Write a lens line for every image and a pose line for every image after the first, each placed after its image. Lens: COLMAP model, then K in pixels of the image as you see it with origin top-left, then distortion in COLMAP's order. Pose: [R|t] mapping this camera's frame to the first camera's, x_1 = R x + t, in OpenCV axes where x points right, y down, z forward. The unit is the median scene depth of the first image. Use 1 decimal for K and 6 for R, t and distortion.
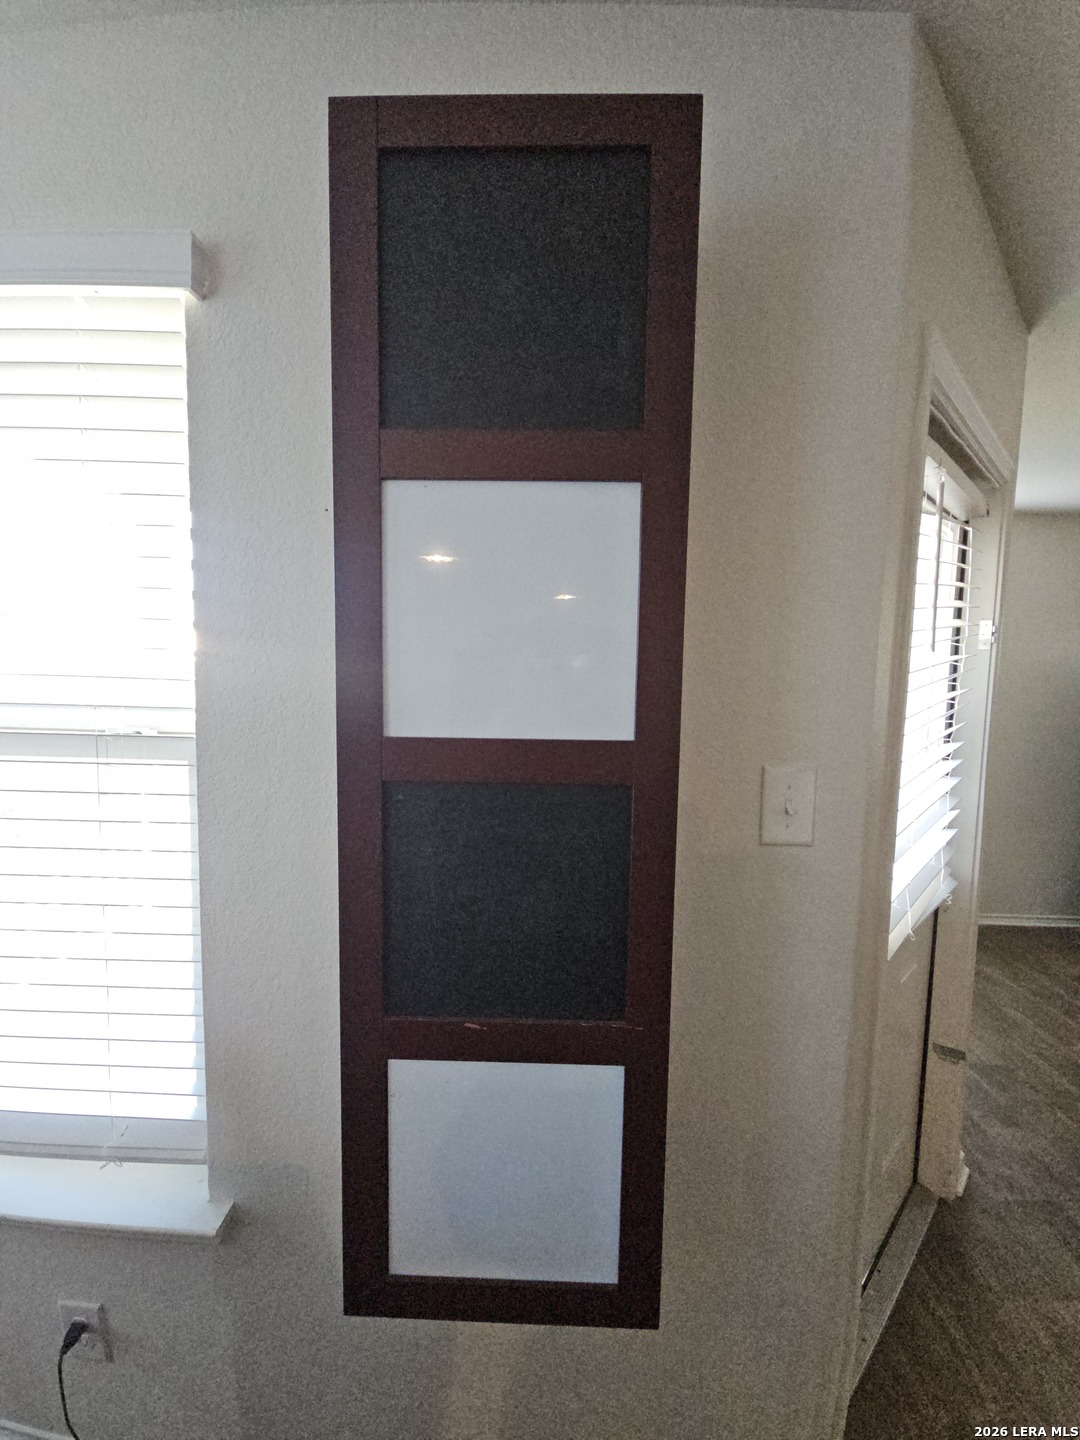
lens RADIAL K [[582.3, 0, 530.7], [0, 582.3, 716.1], [0, 0, 1]] dist [0.003957, -0.008002]
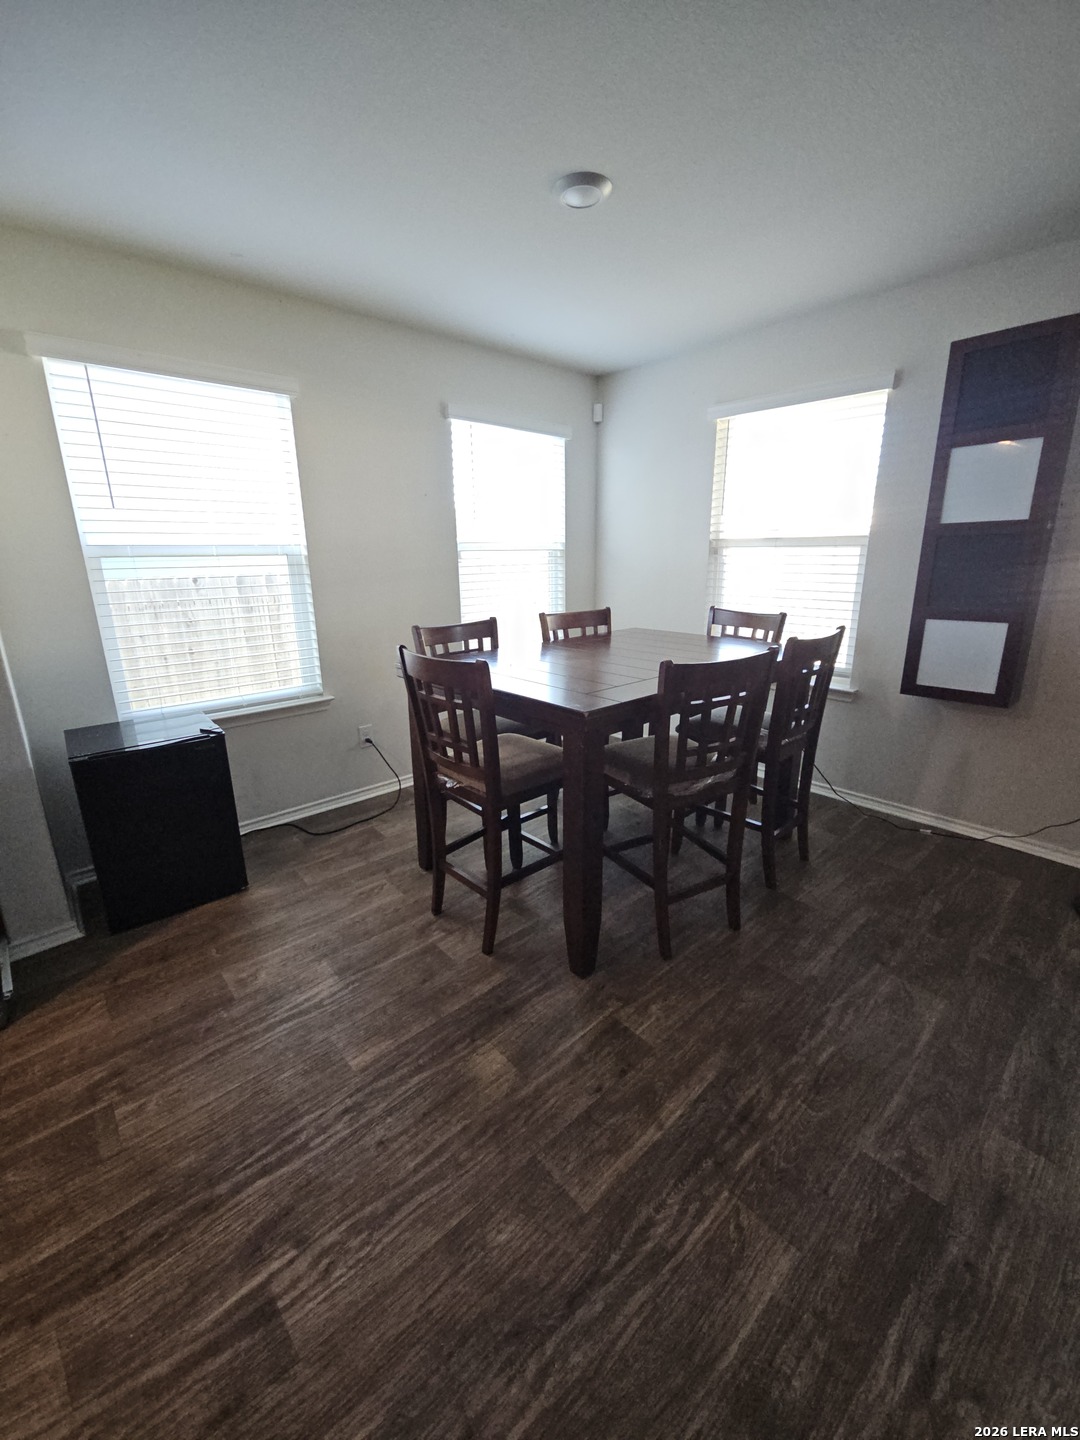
lens RADIAL K [[582.3, 0, 530.7], [0, 582.3, 716.1], [0, 0, 1]] dist [0.003957, -0.008002]
pose [[0.672925, 0.167034, -0.720605, 0.774296], [-0.028598, 0.979318, 0.200297, 0.516851], [0.739158, -0.114177, 0.663784, -3.145420]]
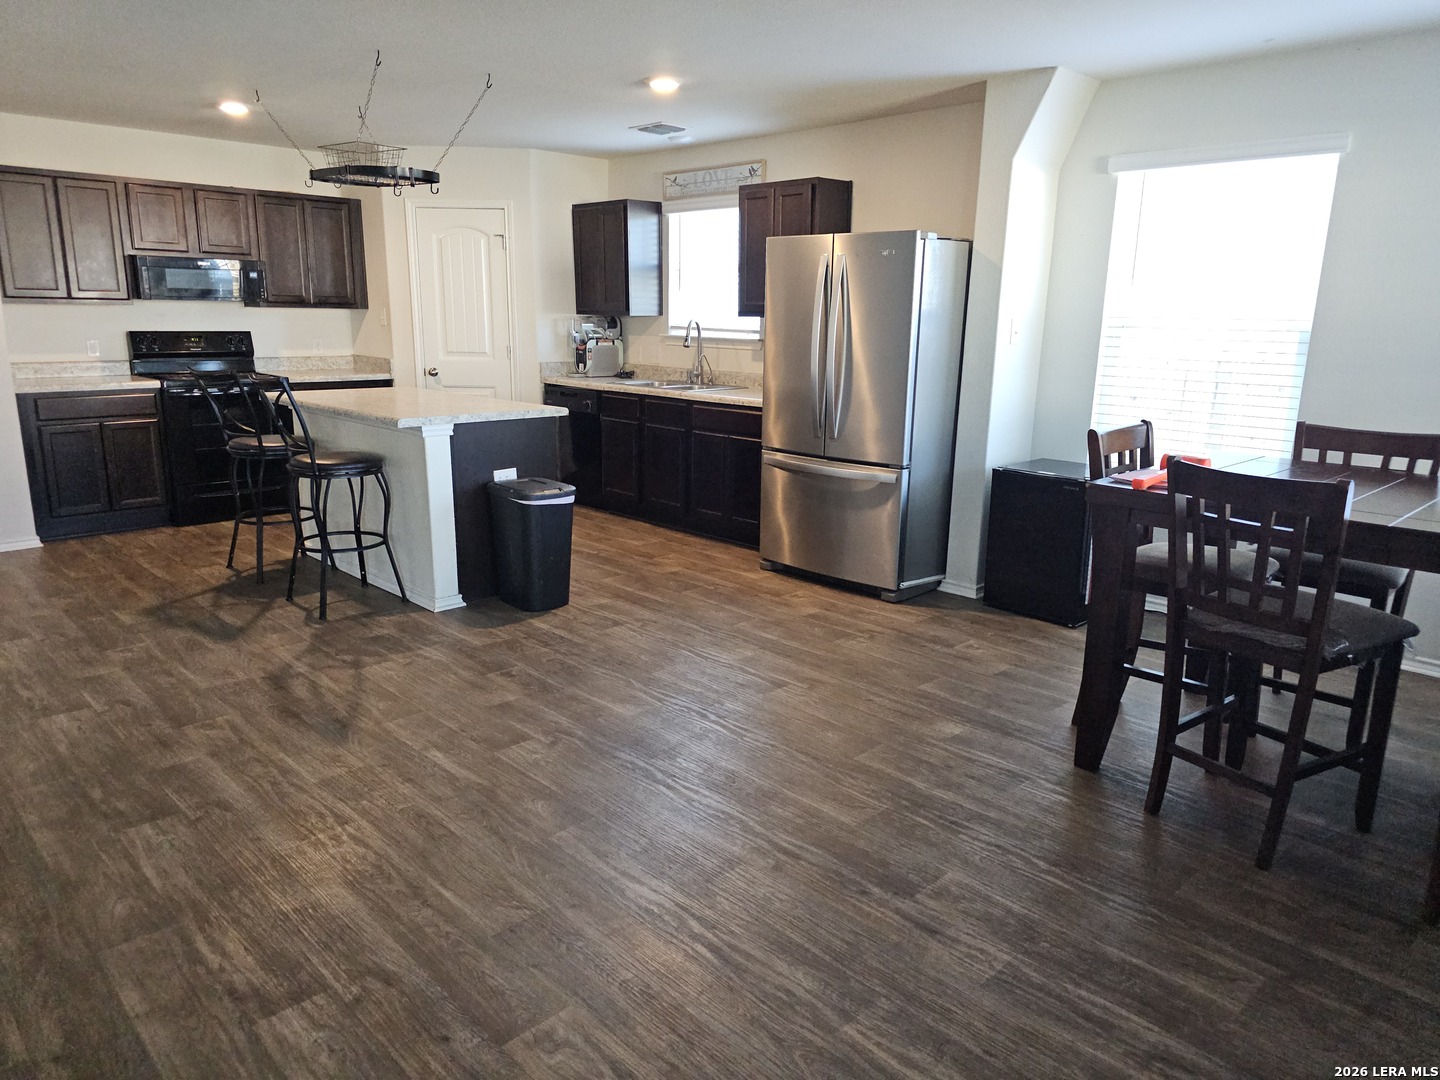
lens RADIAL K [[950.1, 0, 723.9], [0, 950.1, 555.9], [0, 0, 1]] dist [0.046006, -0.071015]
pose [[-0.701173, 0.143321, -0.698438, 3.146635], [-0.090967, 0.953600, 0.287005, 0.231983], [0.707164, 0.264775, -0.655601, 0.055633]]
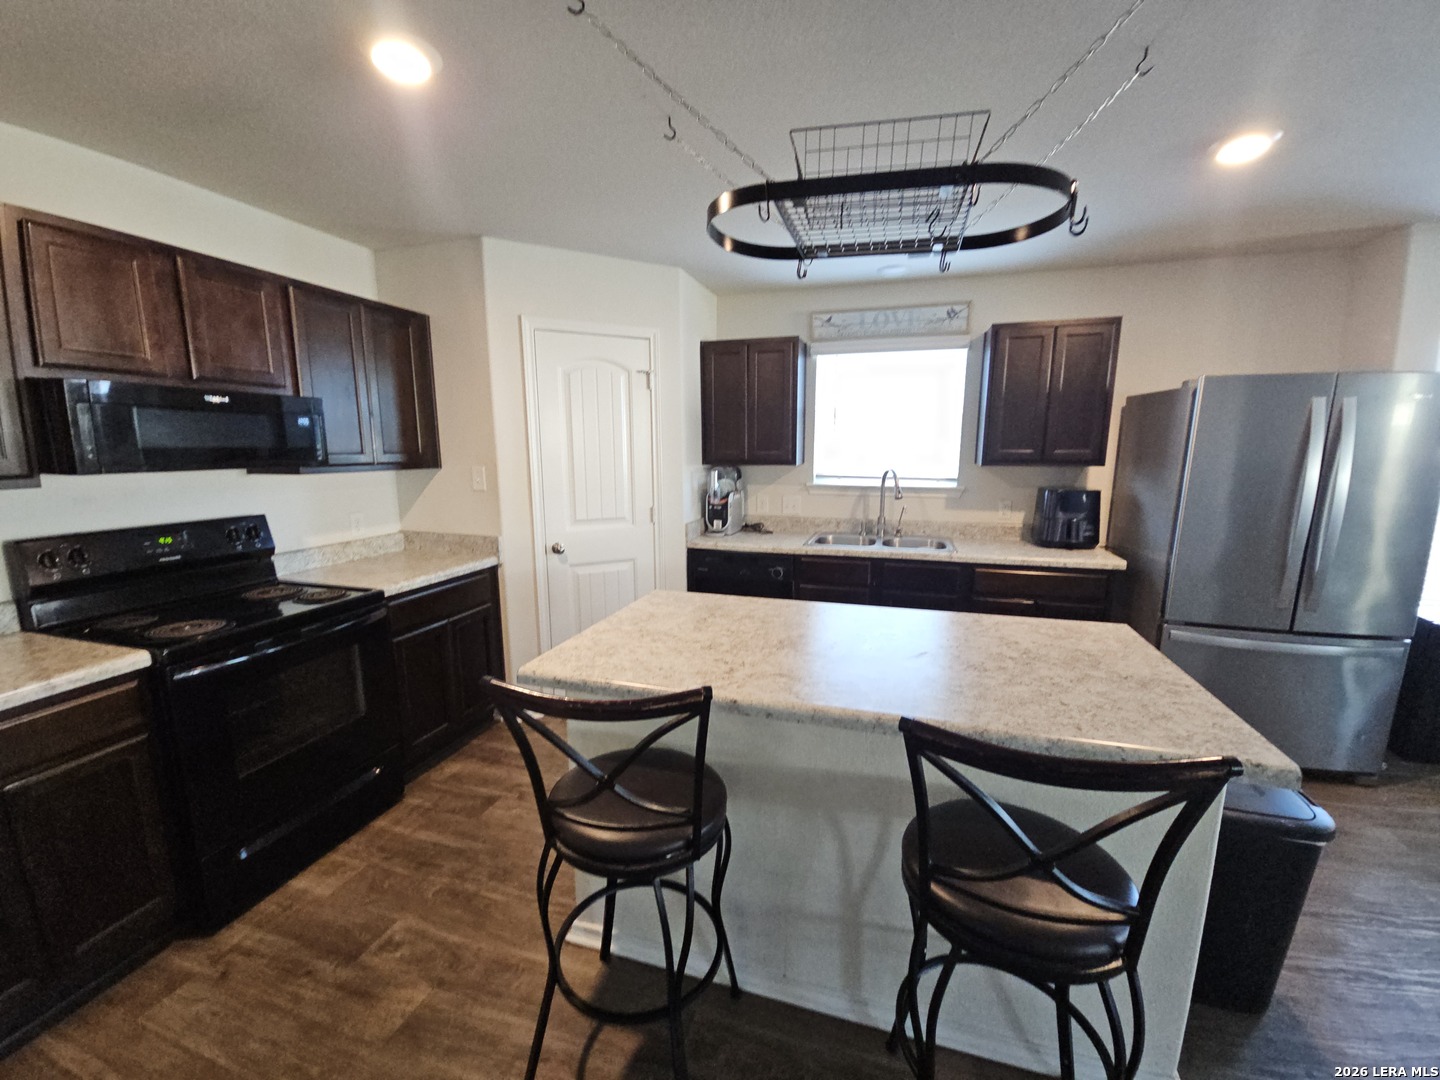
lens RADIAL K [[586.8, 0, 718.7], [0, 586.8, 552.5], [0, 0, 1]] dist [-0.014568, 0.000035]
pose [[-0.291331, 0.148261, -0.945064, 2.068918], [-0.082373, 0.980360, 0.179191, 0.621543], [0.953069, 0.130051, -0.273396, -6.282871]]
